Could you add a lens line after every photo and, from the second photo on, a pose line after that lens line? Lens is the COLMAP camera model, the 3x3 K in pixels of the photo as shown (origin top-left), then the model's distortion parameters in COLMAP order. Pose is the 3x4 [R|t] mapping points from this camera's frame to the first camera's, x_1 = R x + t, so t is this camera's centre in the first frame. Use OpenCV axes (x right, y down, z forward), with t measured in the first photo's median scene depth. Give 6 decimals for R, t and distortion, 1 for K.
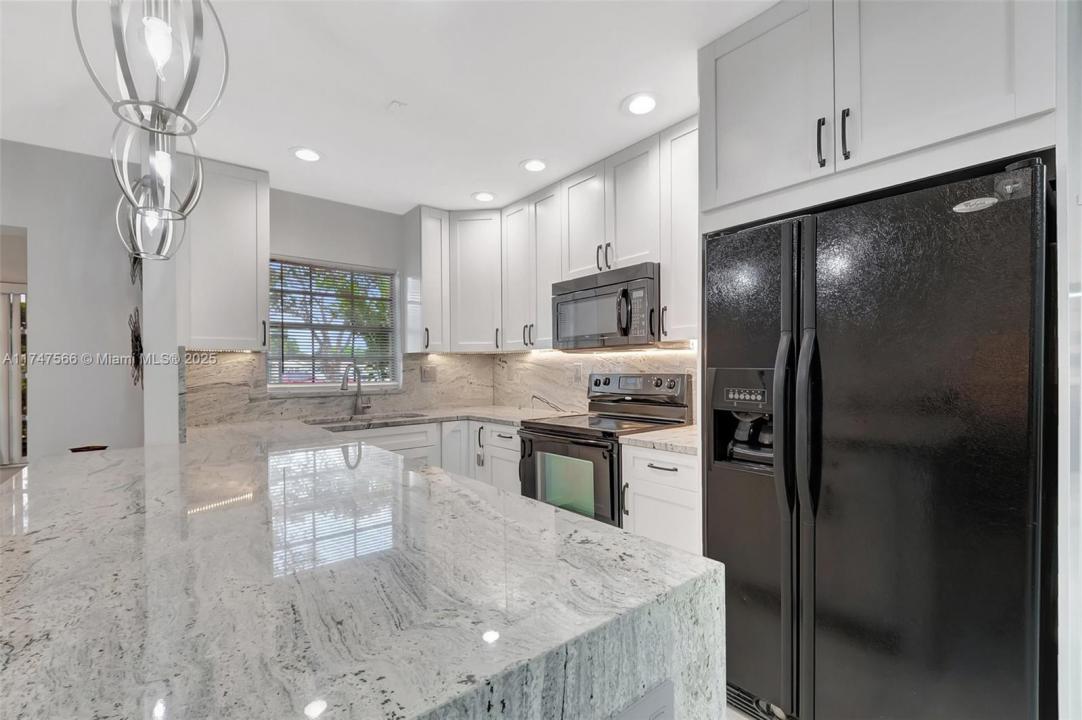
lens RADIAL K [[477.0, 0, 541.3], [0, 477.0, 369.6], [0, 0, 1]] dist [0.000044, -0.013398]
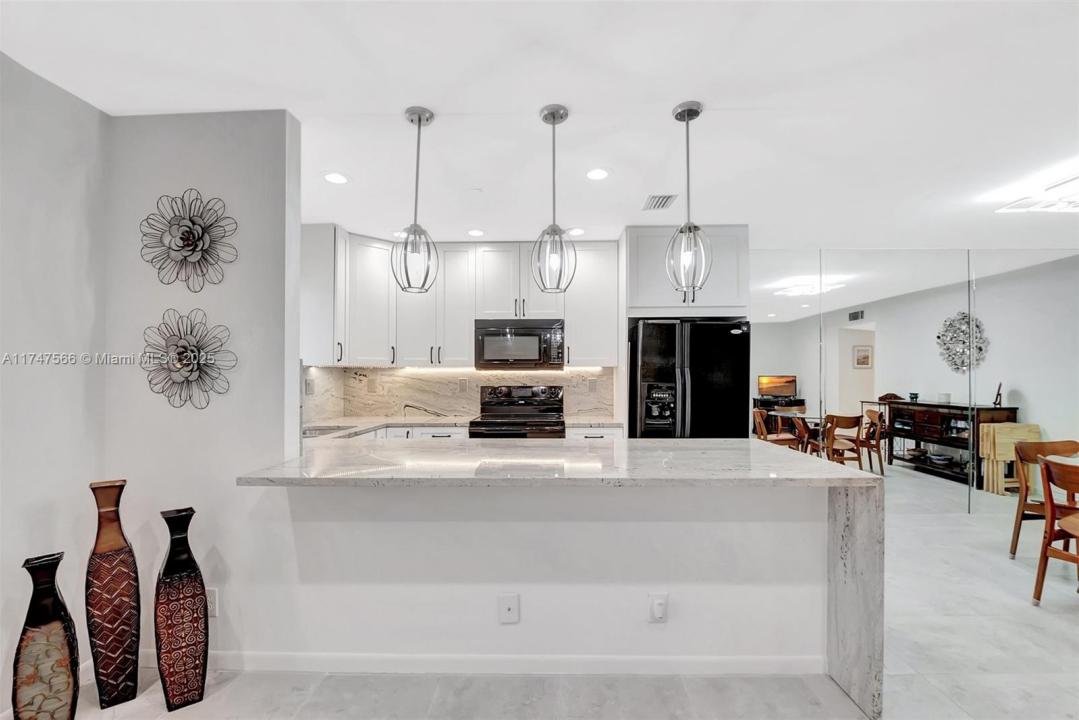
lens RADIAL K [[475.7, 0, 539.8], [0, 475.7, 369.5], [0, 0, 1]] dist [0.000044, -0.013398]
pose [[0.651260, 0.016291, 0.758680, -0.841062], [-0.001237, 0.999791, -0.020407, -0.010845], [-0.758853, 0.012352, 0.651144, -0.023965]]
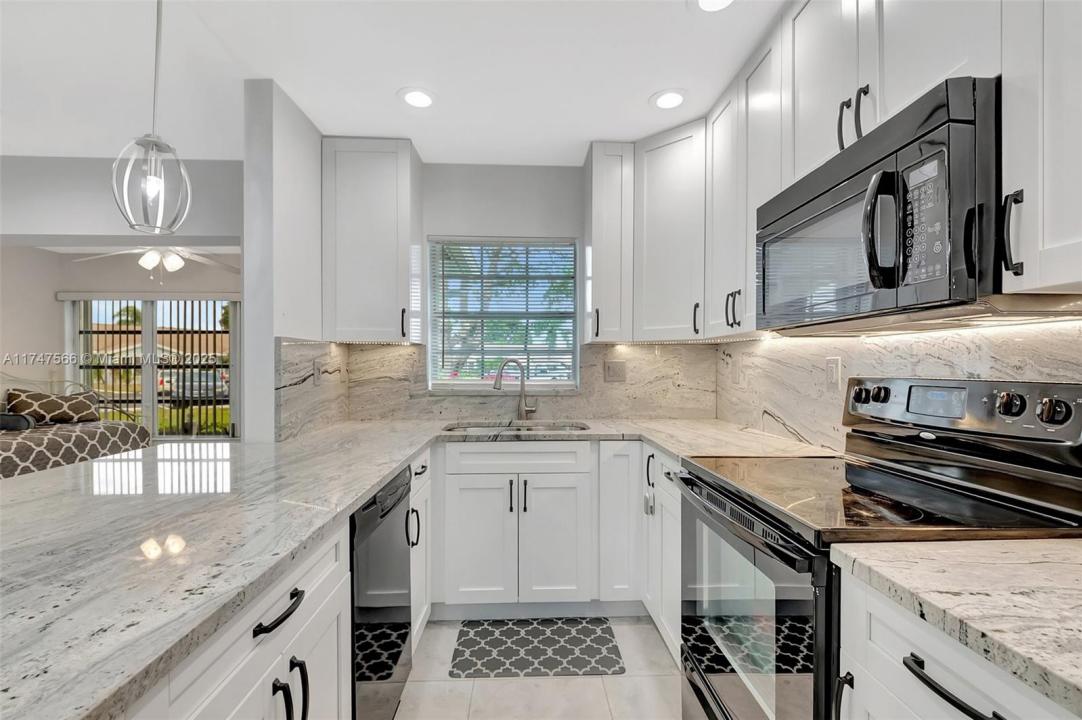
lens RADIAL K [[477.0, 0, 541.3], [0, 477.0, 369.6], [0, 0, 1]] dist [0.000044, -0.013398]
pose [[0.796046, 0.015852, -0.605029, 0.151853], [-0.010326, 0.999867, 0.012611, -0.002472], [0.605148, -0.003791, 0.796104, 0.409676]]
